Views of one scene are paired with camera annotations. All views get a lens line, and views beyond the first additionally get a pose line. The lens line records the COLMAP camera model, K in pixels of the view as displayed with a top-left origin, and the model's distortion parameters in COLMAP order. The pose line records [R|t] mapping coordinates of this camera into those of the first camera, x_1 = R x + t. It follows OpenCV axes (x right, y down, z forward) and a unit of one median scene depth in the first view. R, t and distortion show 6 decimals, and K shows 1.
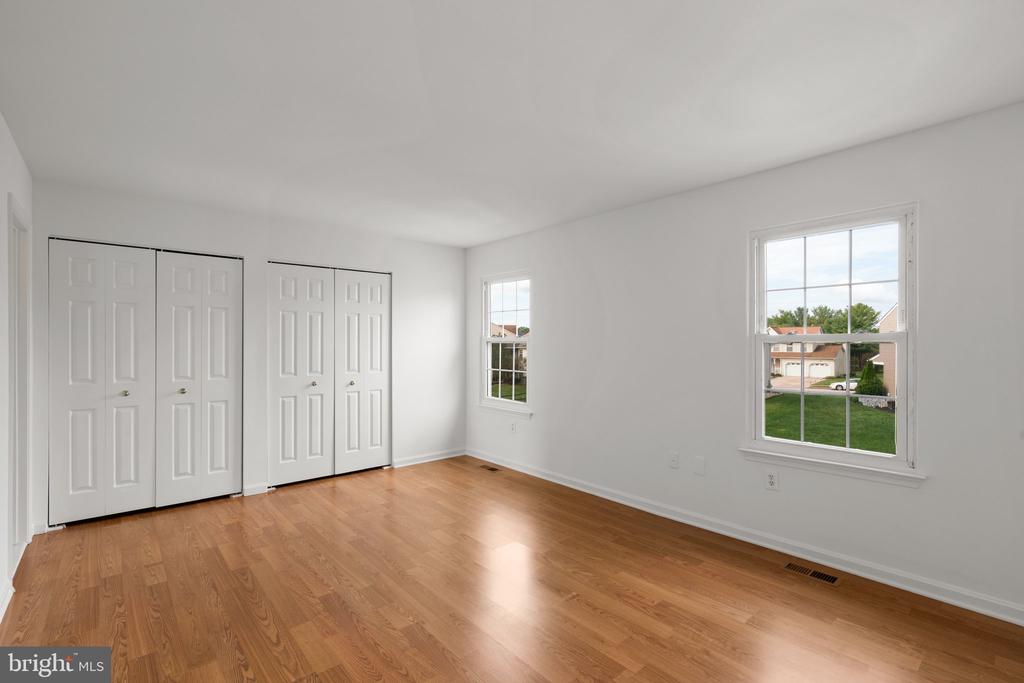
lens RADIAL K [[464.4, 0, 511.7], [0, 464.4, 344.7], [0, 0, 1]] dist [-0.004105, -0.001298]
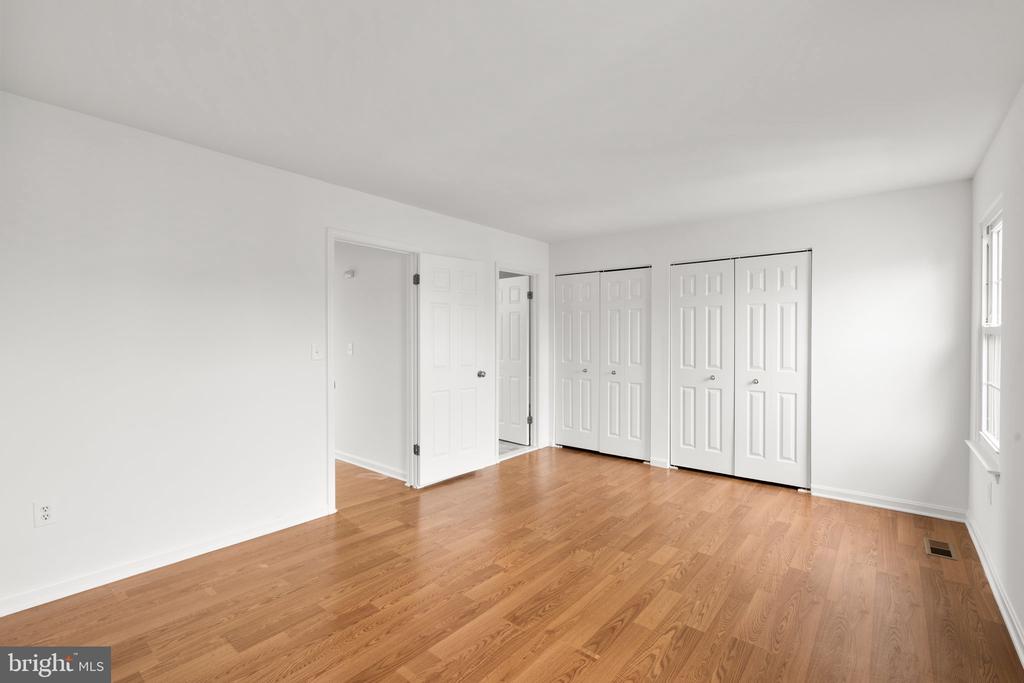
lens RADIAL K [[464.4, 0, 511.7], [0, 464.4, 338.8], [0, 0, 1]] dist [-0.004105, -0.001298]
pose [[0.167581, 0.004275, -0.985849, 0.489056], [-0.001053, 0.999991, 0.004158, -0.003731], [0.985858, 0.000341, 0.167584, 0.401203]]
